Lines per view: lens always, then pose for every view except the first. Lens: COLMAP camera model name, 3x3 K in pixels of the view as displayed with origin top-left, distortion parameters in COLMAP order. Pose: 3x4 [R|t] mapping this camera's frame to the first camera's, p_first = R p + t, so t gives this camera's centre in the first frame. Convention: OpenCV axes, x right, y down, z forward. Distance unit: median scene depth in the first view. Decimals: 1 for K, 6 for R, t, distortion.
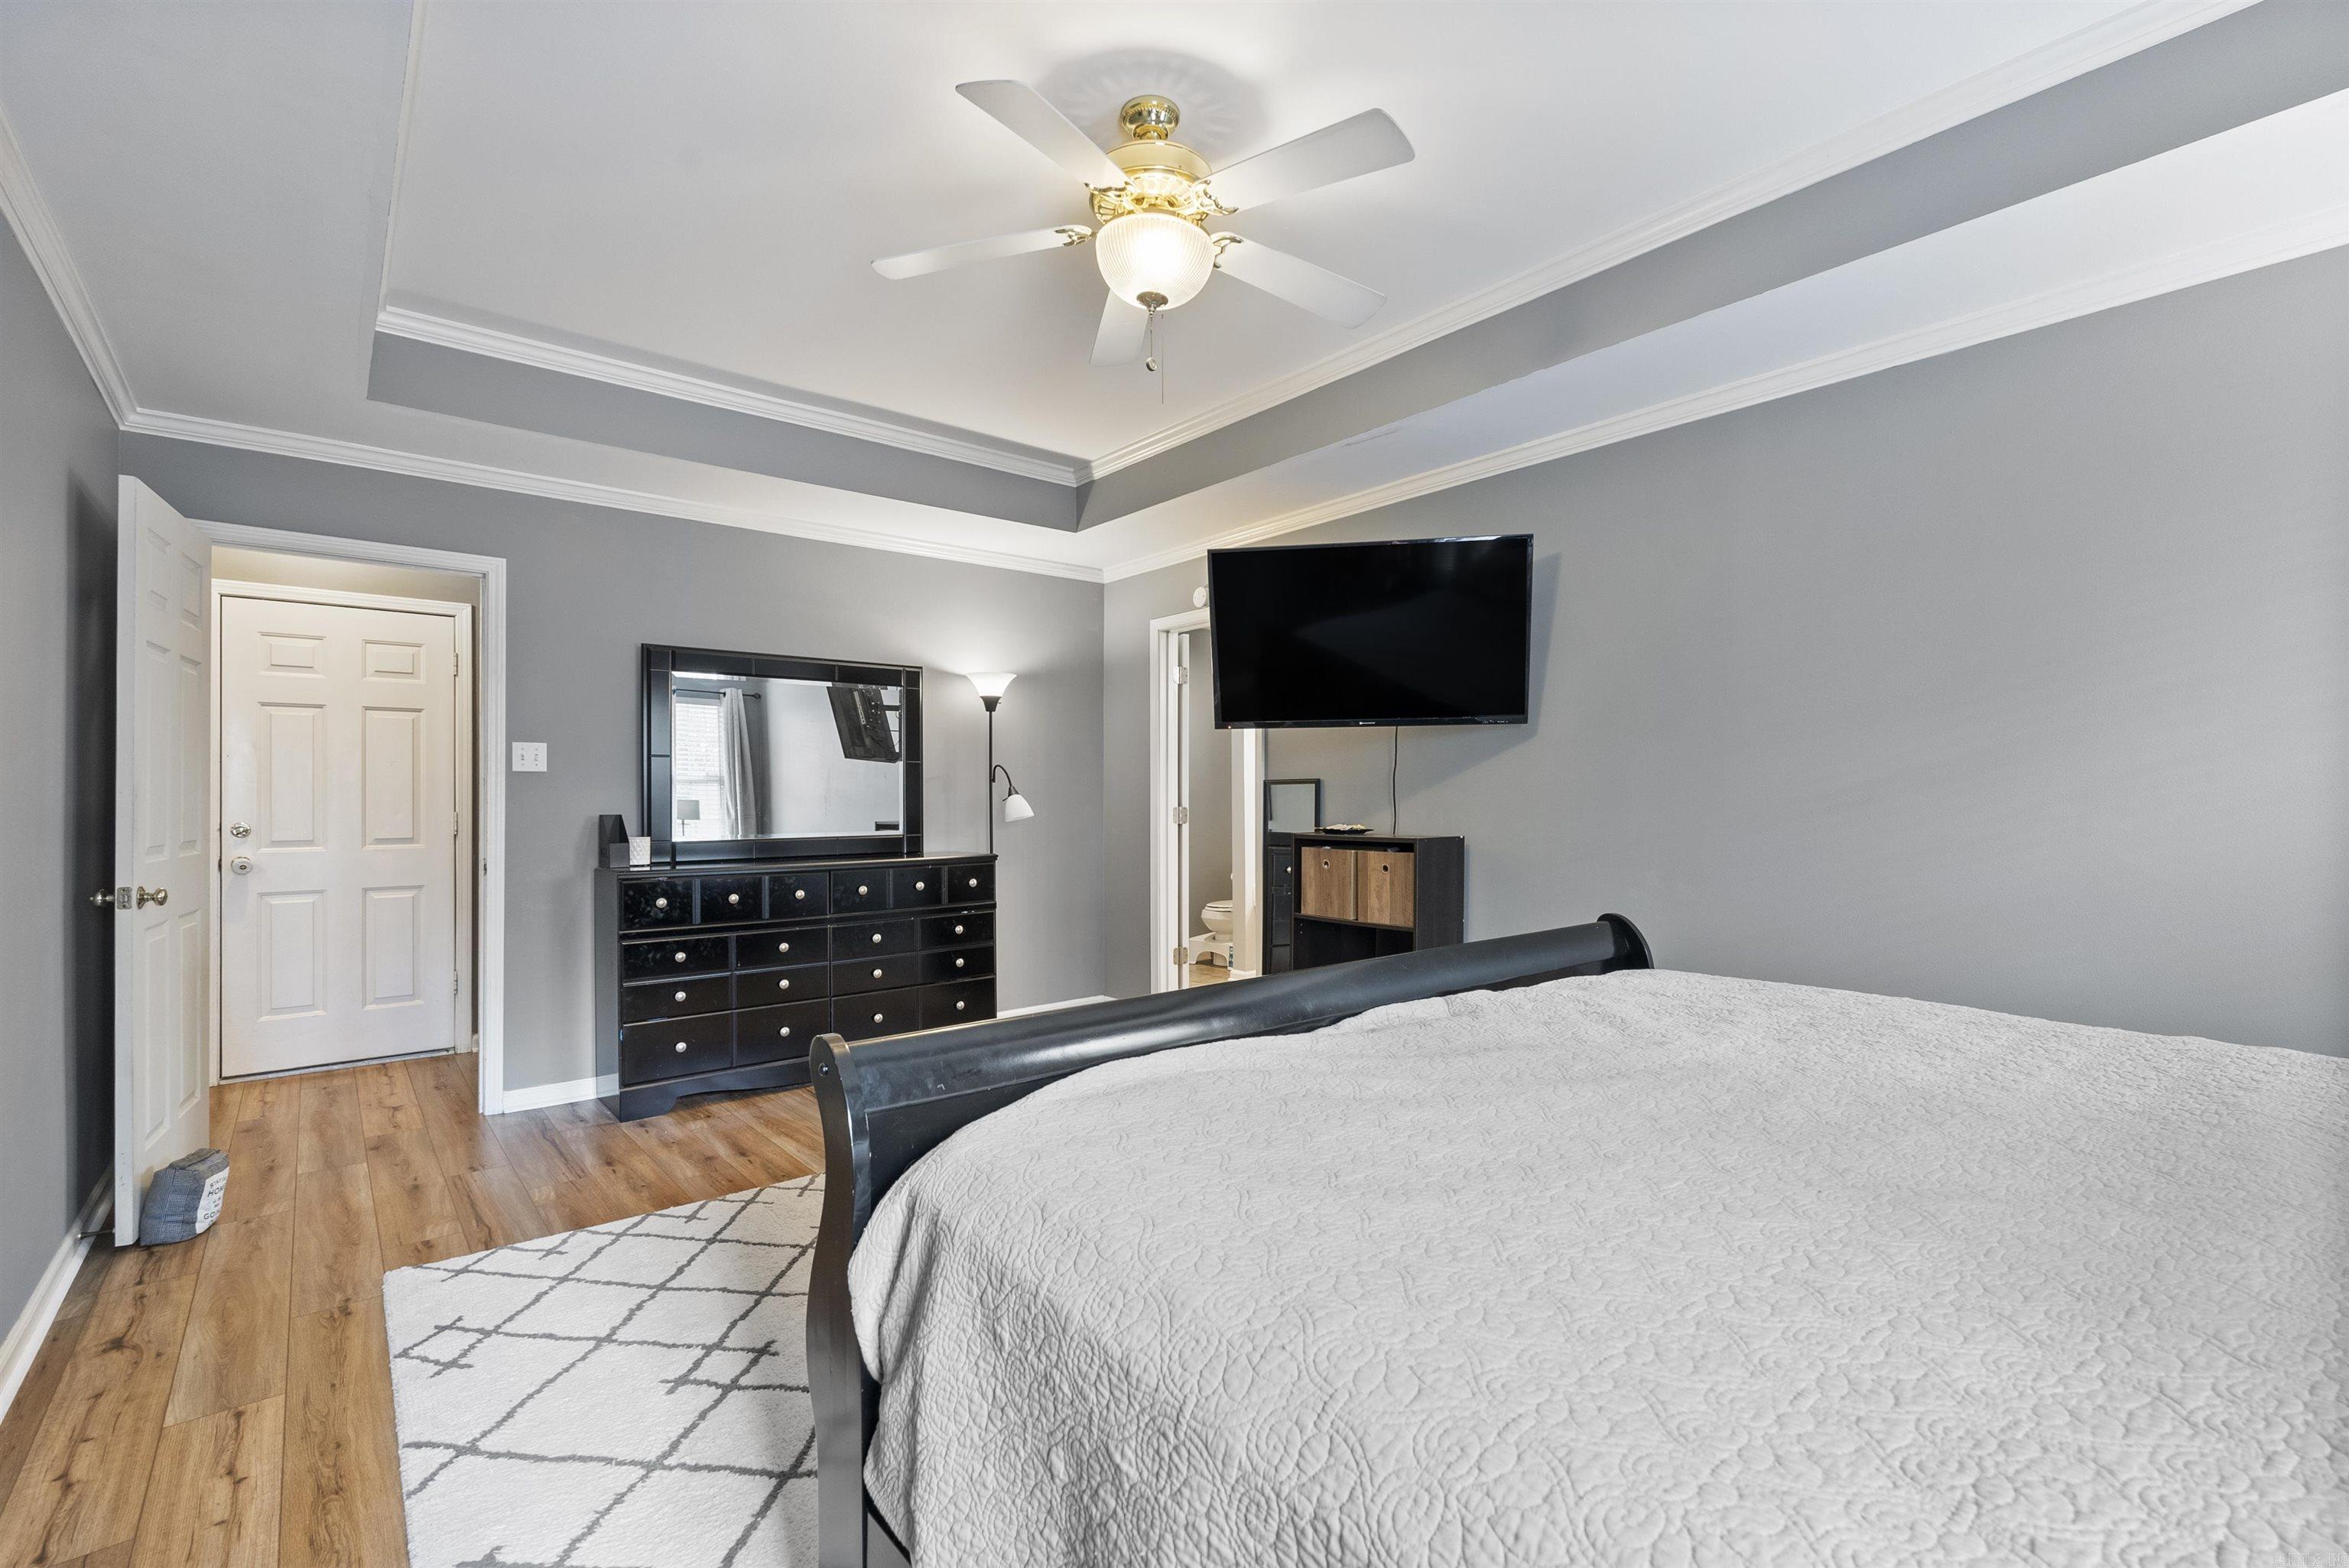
lens RADIAL K [[1051.1, 0, 1182.1], [0, 1051.1, 788.2], [0, 0, 1]] dist [-0.005643, -0.000044]
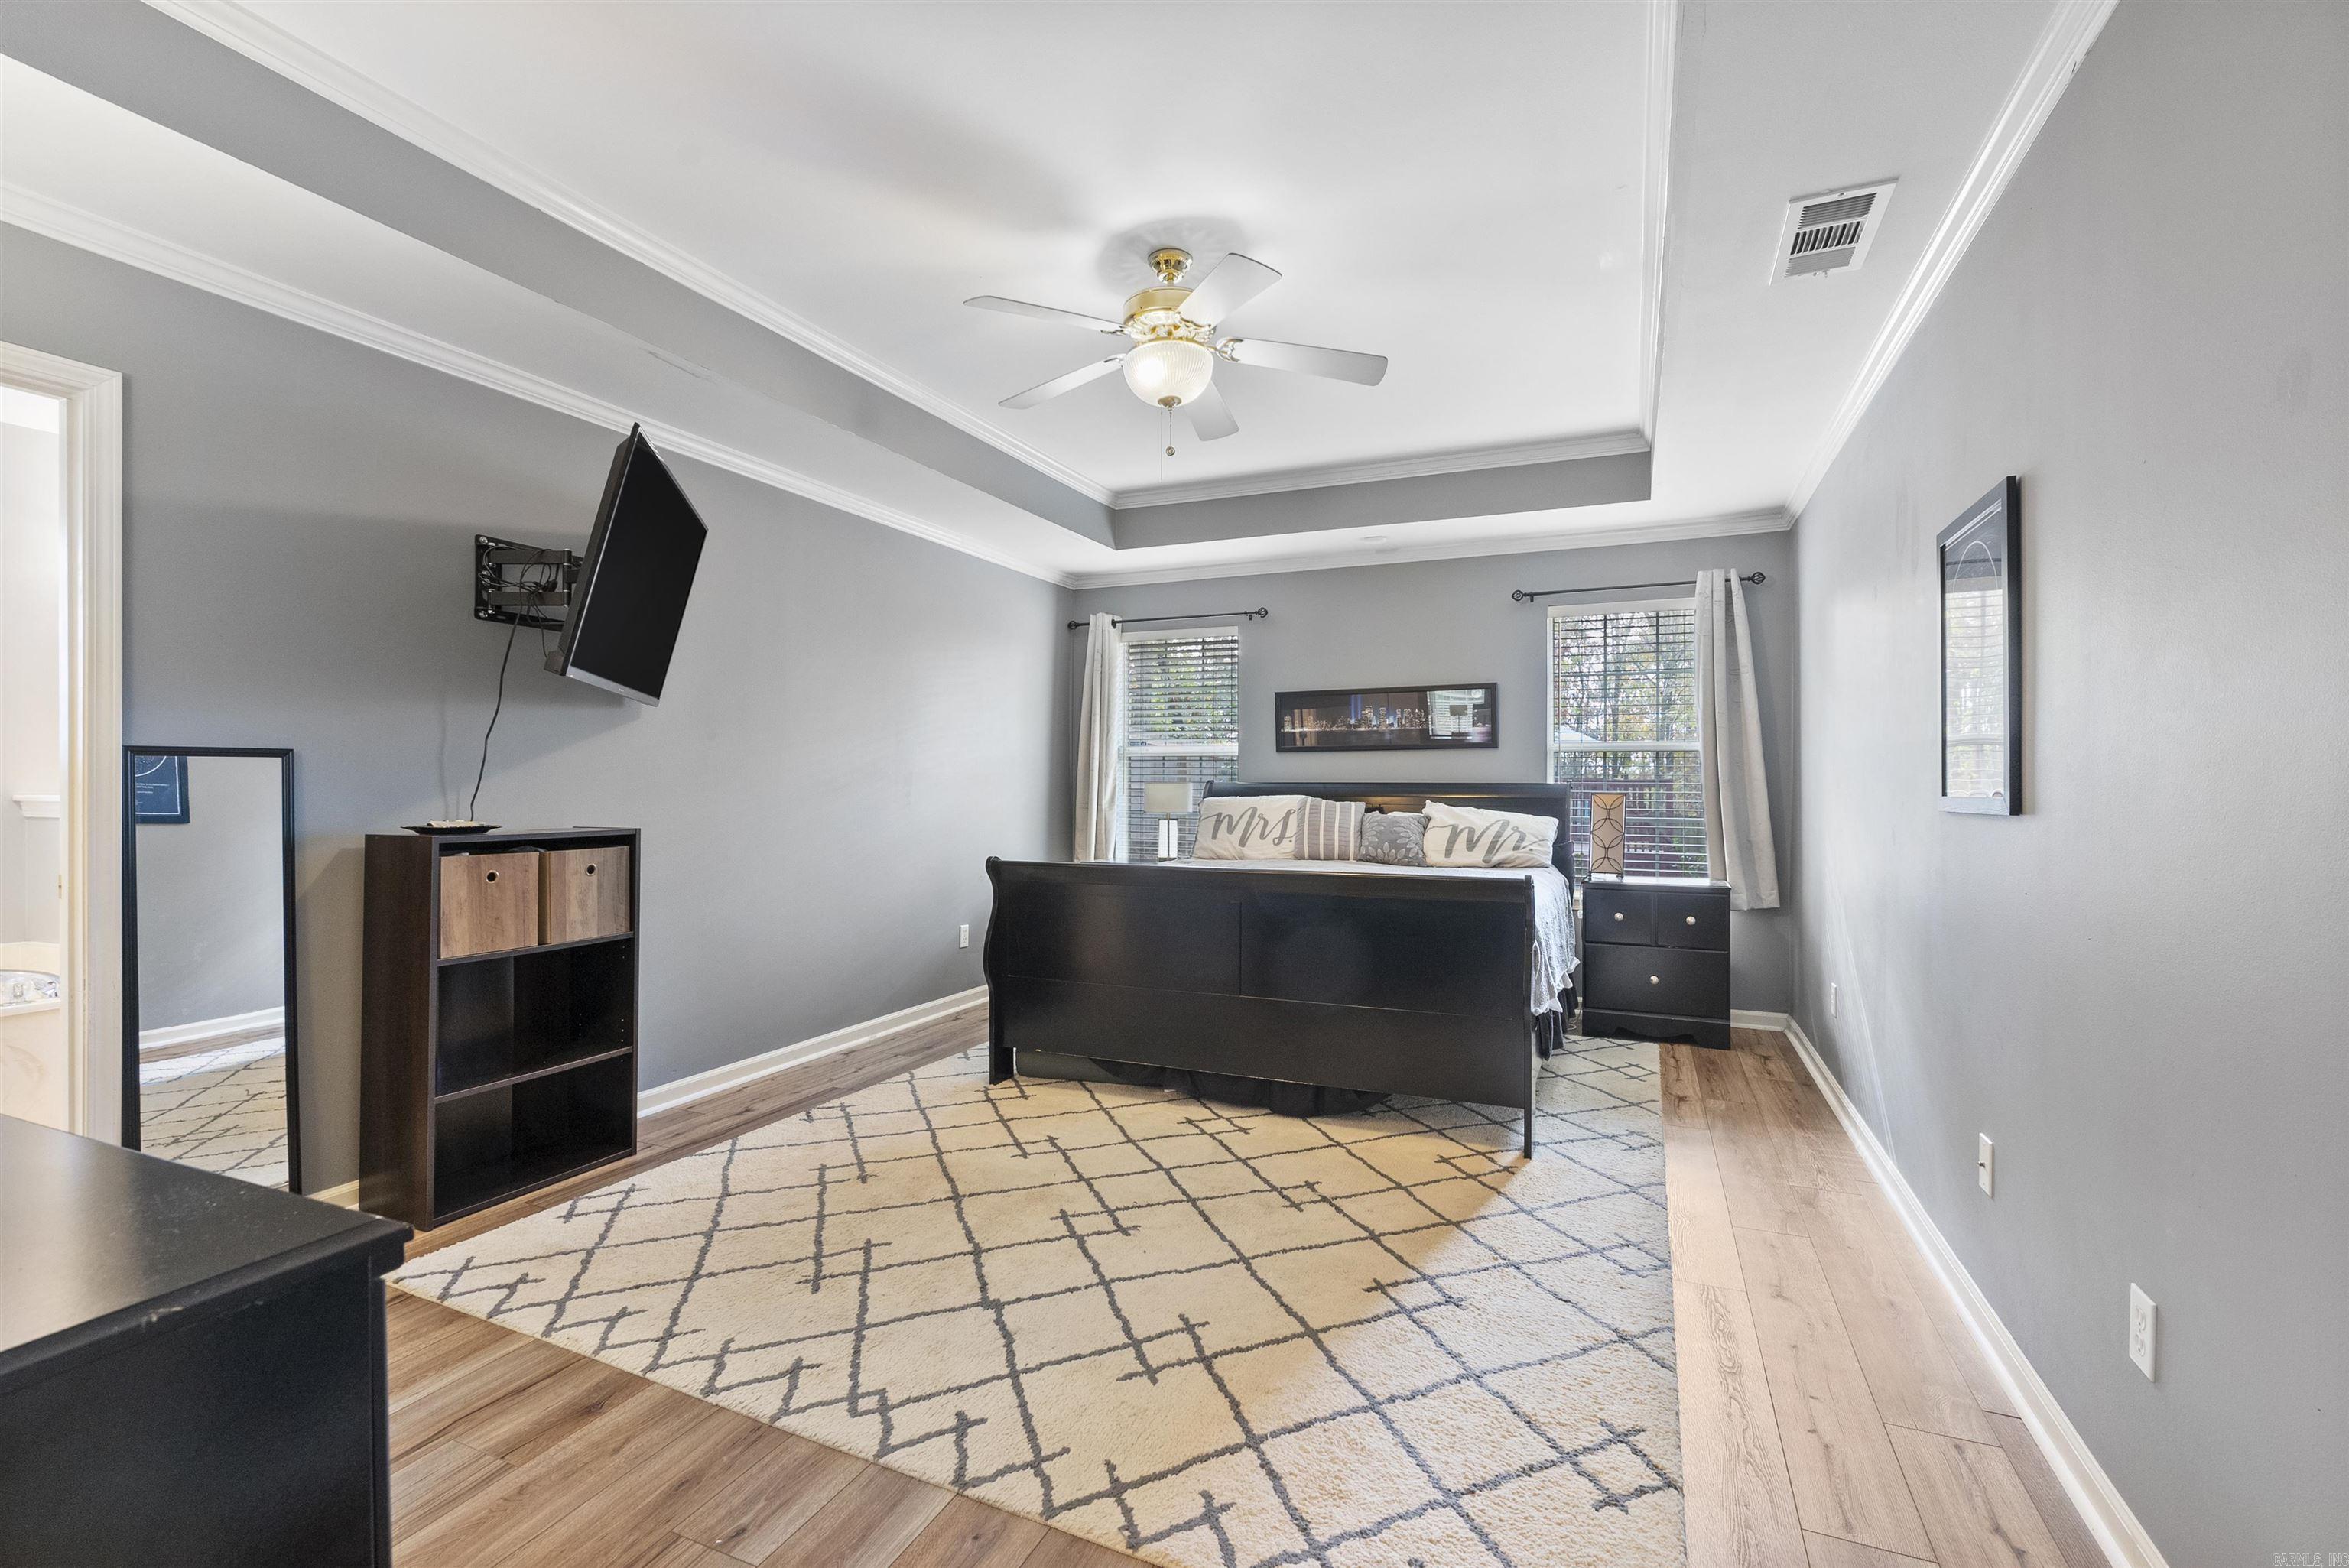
lens RADIAL K [[1021.6, 0, 1186.2], [0, 1021.6, 796.8], [0, 0, 1]] dist [-0.000035, 0.000140]
pose [[-0.451463, -0.008455, 0.892250, -0.714088], [-0.008569, 0.999950, 0.005139, 0.012436], [-0.892249, -0.005326, -0.451513, 0.946943]]
